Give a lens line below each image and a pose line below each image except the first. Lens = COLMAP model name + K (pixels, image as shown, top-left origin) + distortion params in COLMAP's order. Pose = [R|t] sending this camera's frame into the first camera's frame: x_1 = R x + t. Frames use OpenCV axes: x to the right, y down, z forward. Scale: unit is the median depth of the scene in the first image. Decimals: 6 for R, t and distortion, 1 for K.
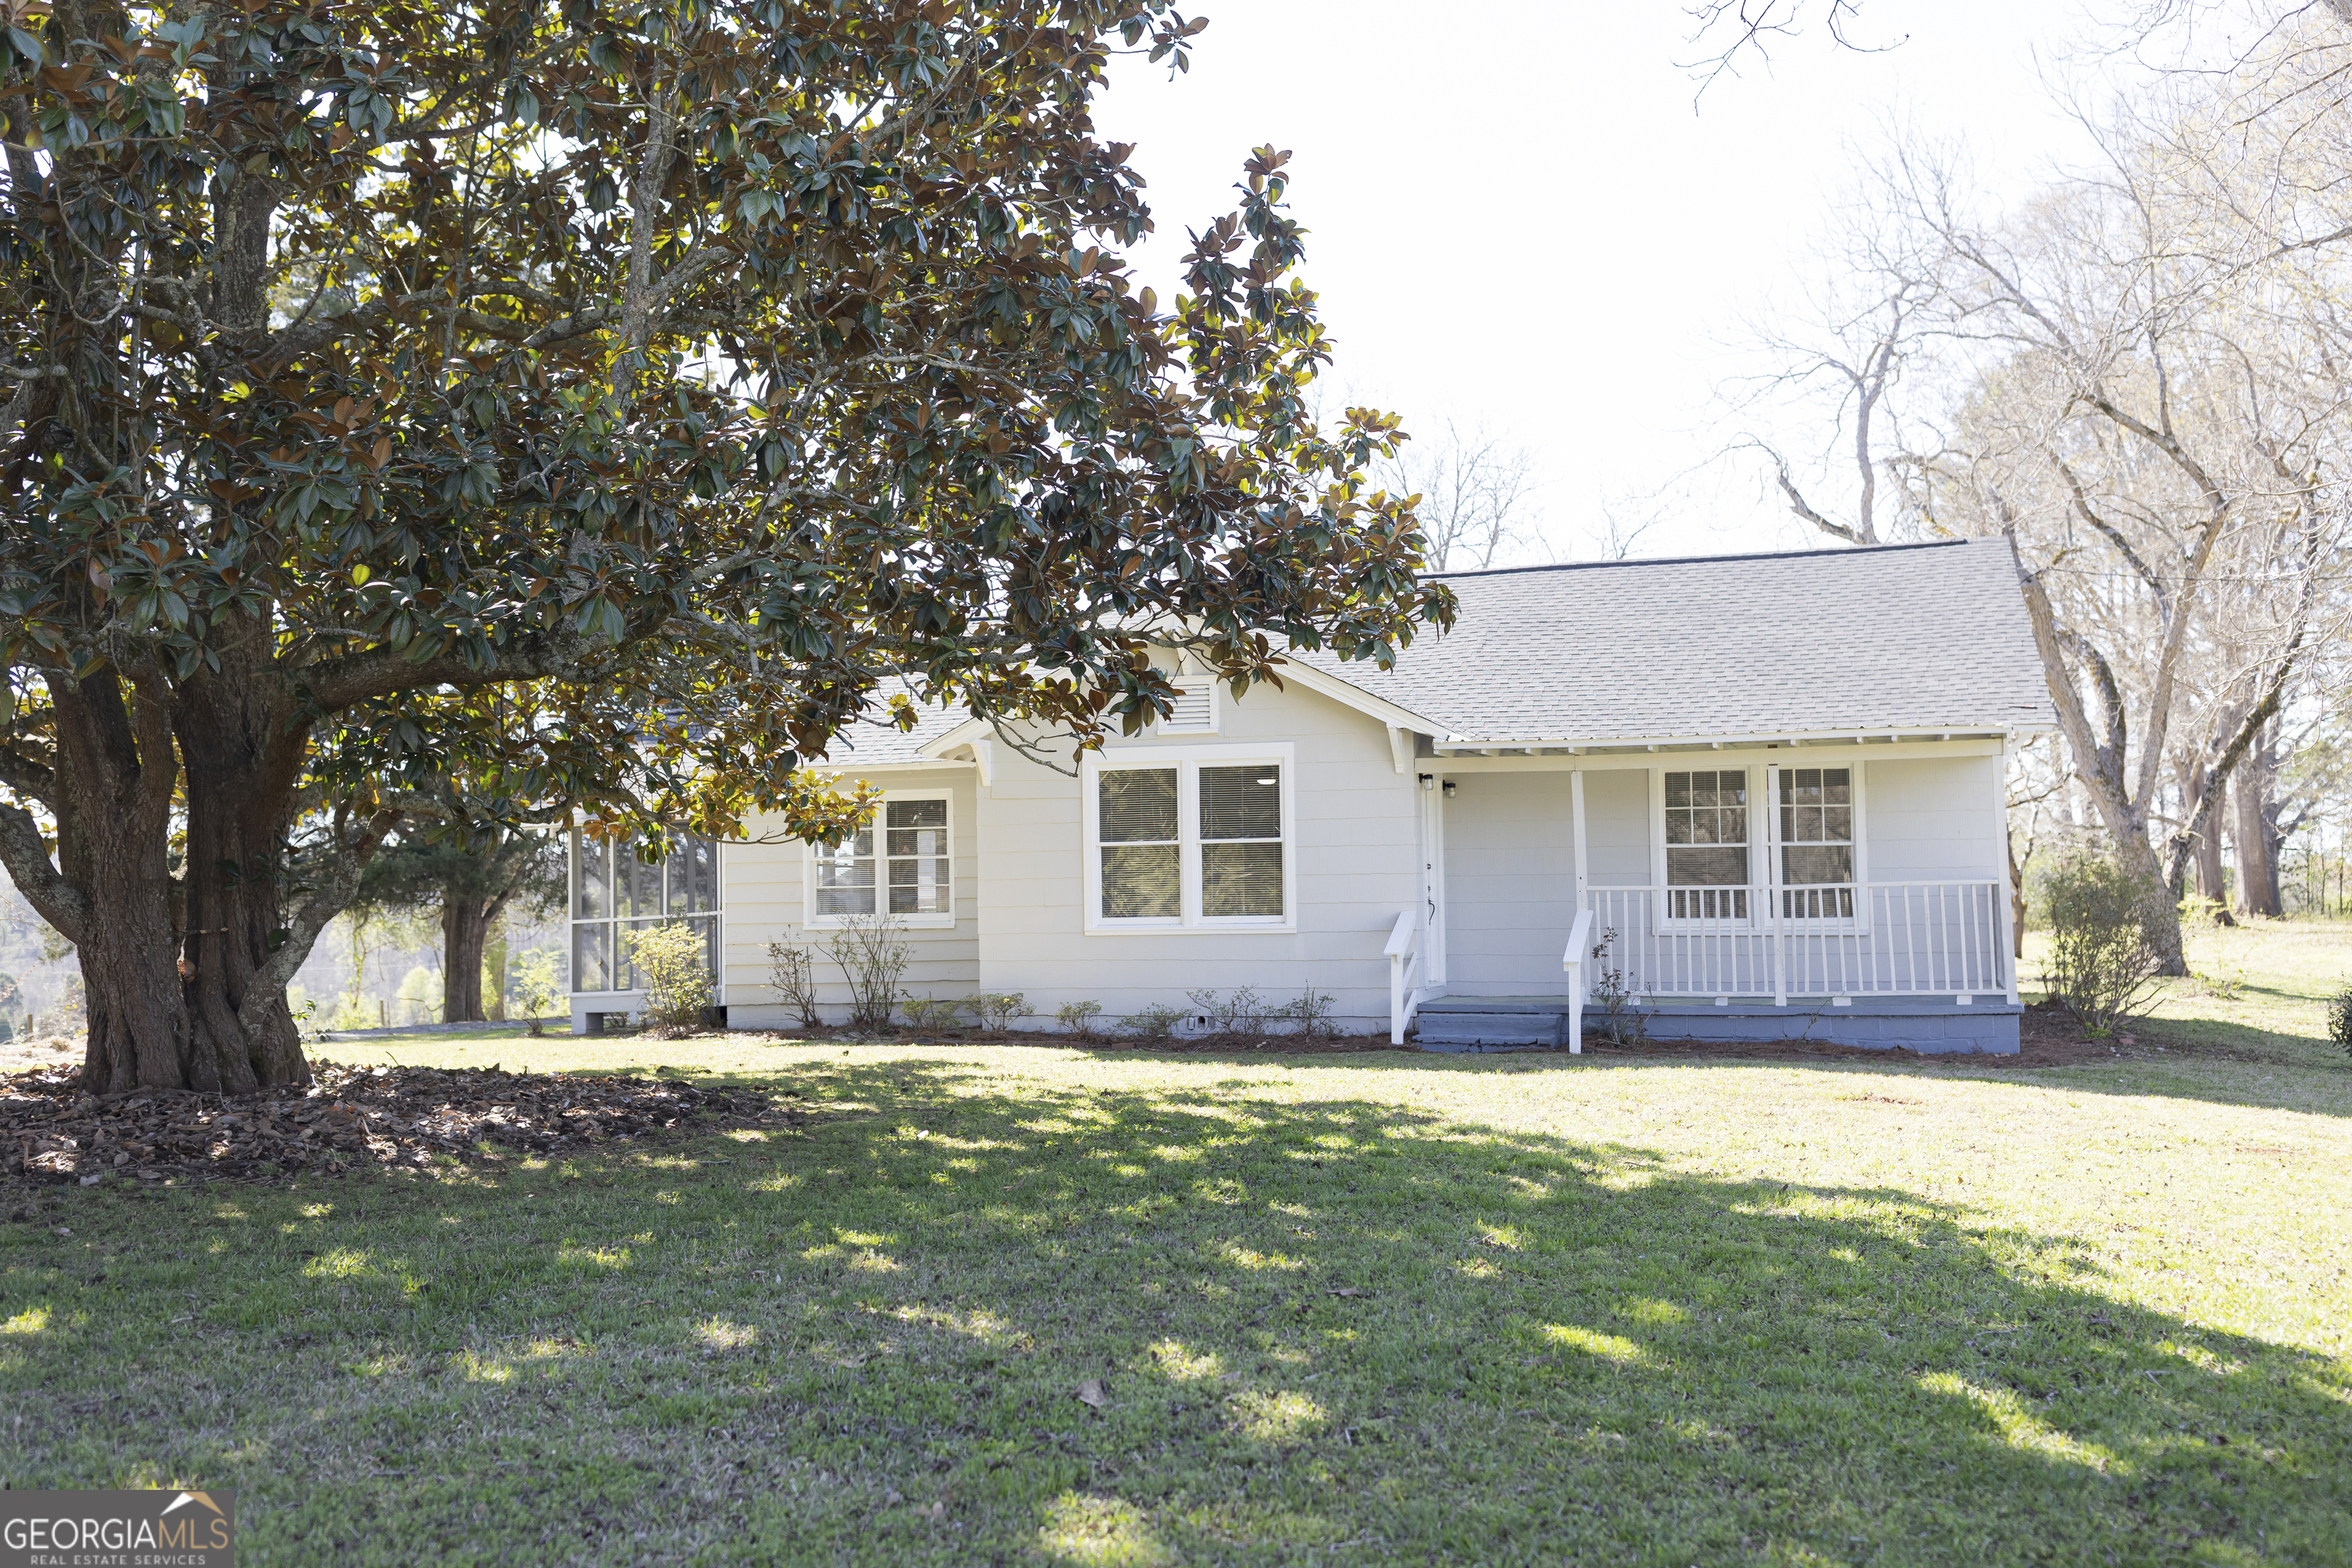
lens RADIAL K [[2242.4, 0, 1176.0], [0, 2242.4, 784.0], [0, 0, 1]] dist [-0.000505, -0.021116]
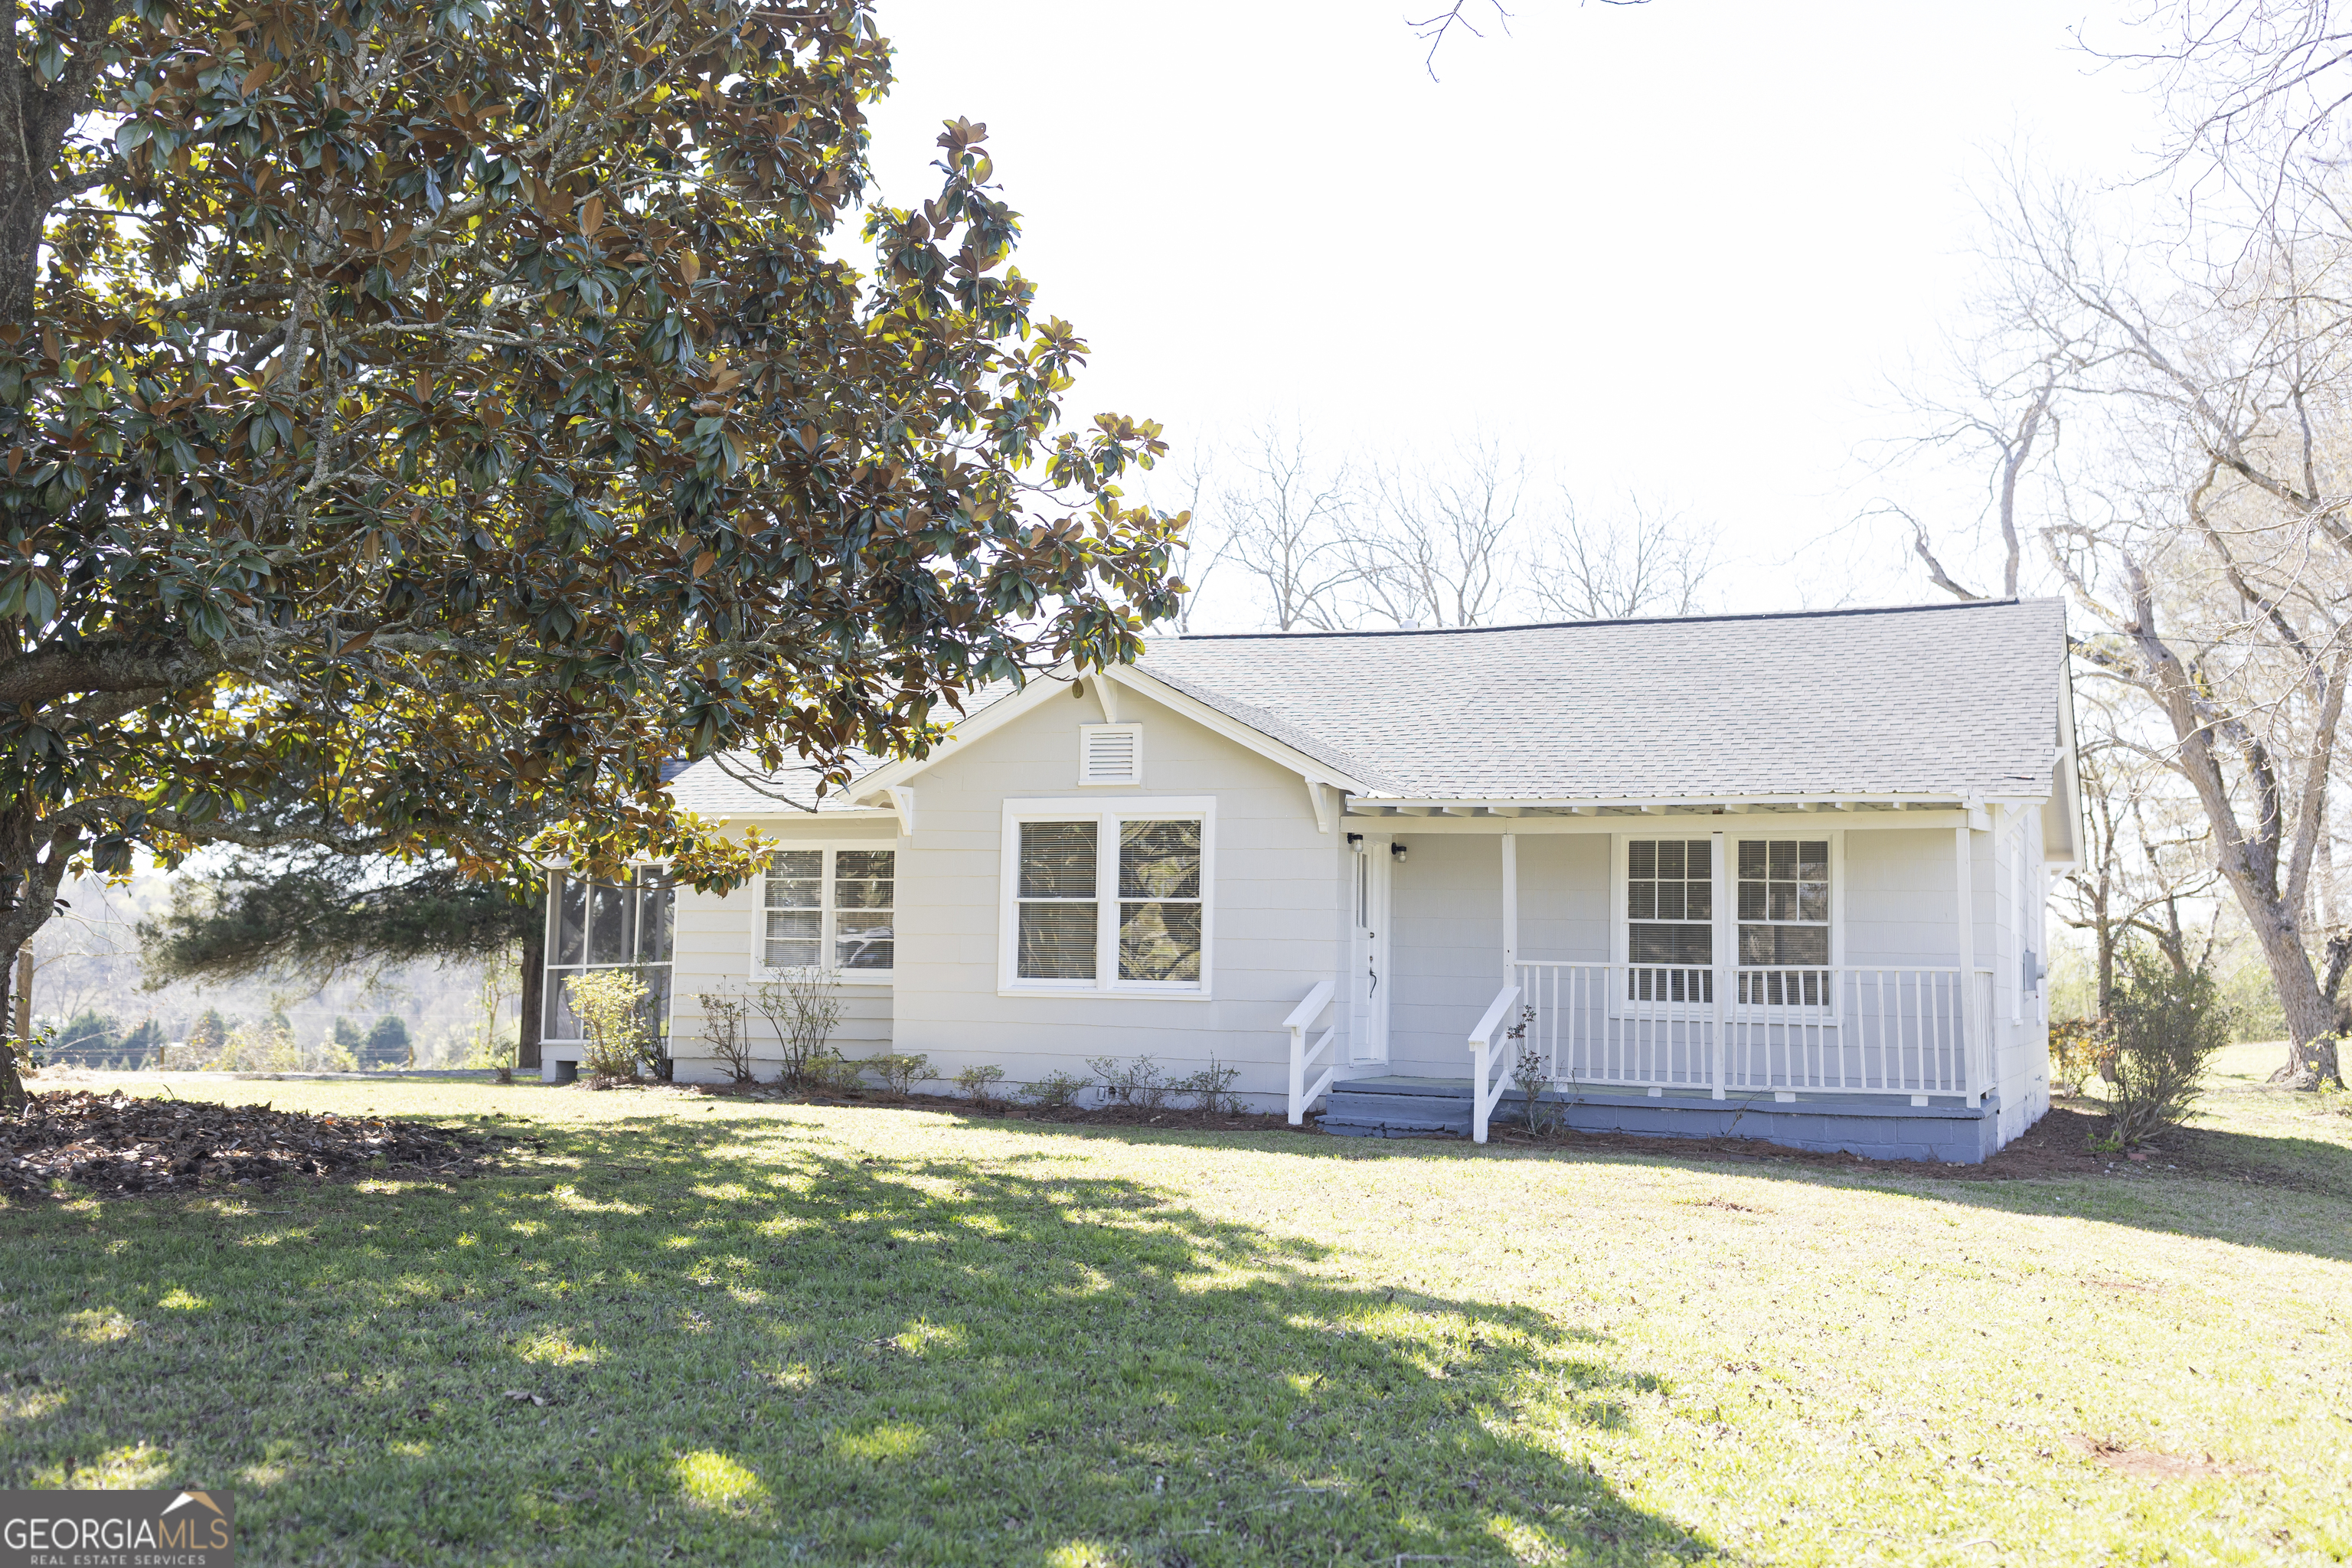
lens RADIAL K [[2242.4, 0, 1176.0], [0, 2242.4, 784.0], [0, 0, 1]] dist [-0.000505, -0.021116]
pose [[0.993042, 0.024936, -0.115090, 0.144771], [-0.028982, 0.999014, -0.033620, 0.008175], [0.114138, 0.036722, 0.992786, 0.069736]]
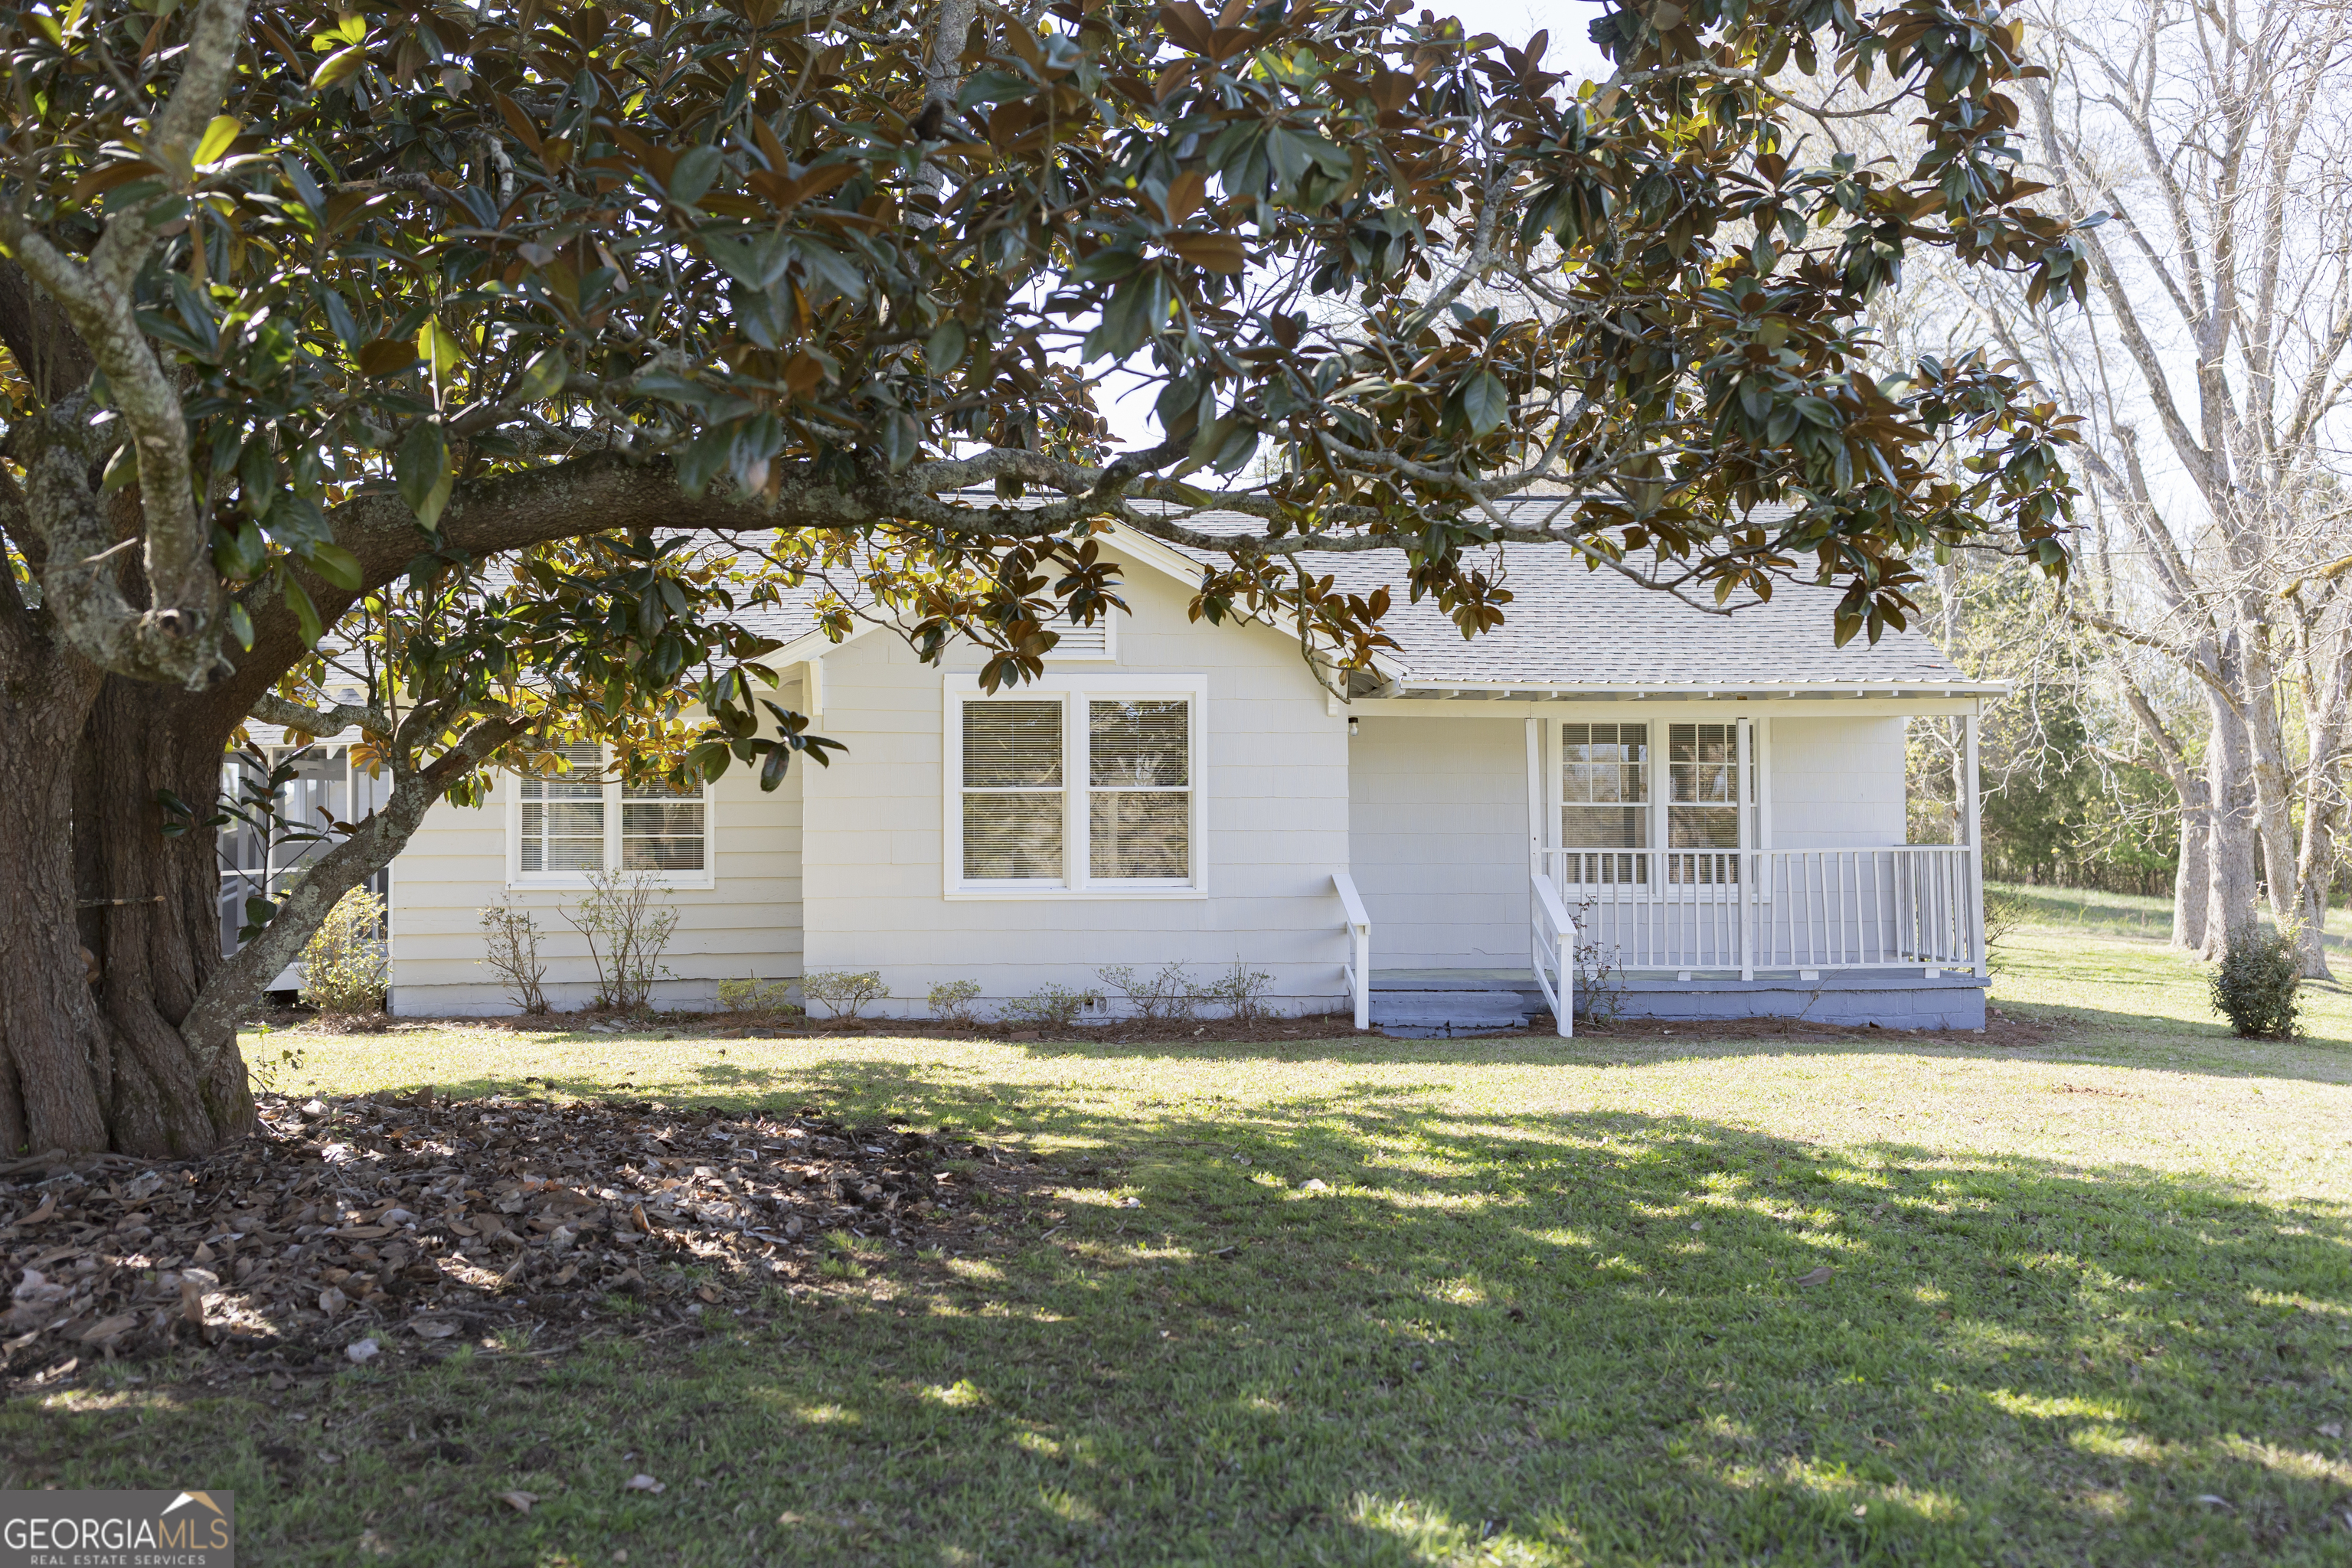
lens RADIAL K [[2242.4, 0, 1176.0], [0, 2242.4, 784.0], [0, 0, 1]] dist [-0.000505, -0.021116]
pose [[0.940221, 0.021906, 0.339861, -0.248569], [-0.028024, 0.999521, 0.013104, 0.012251], [-0.339411, -0.021845, 0.940385, 0.205960]]
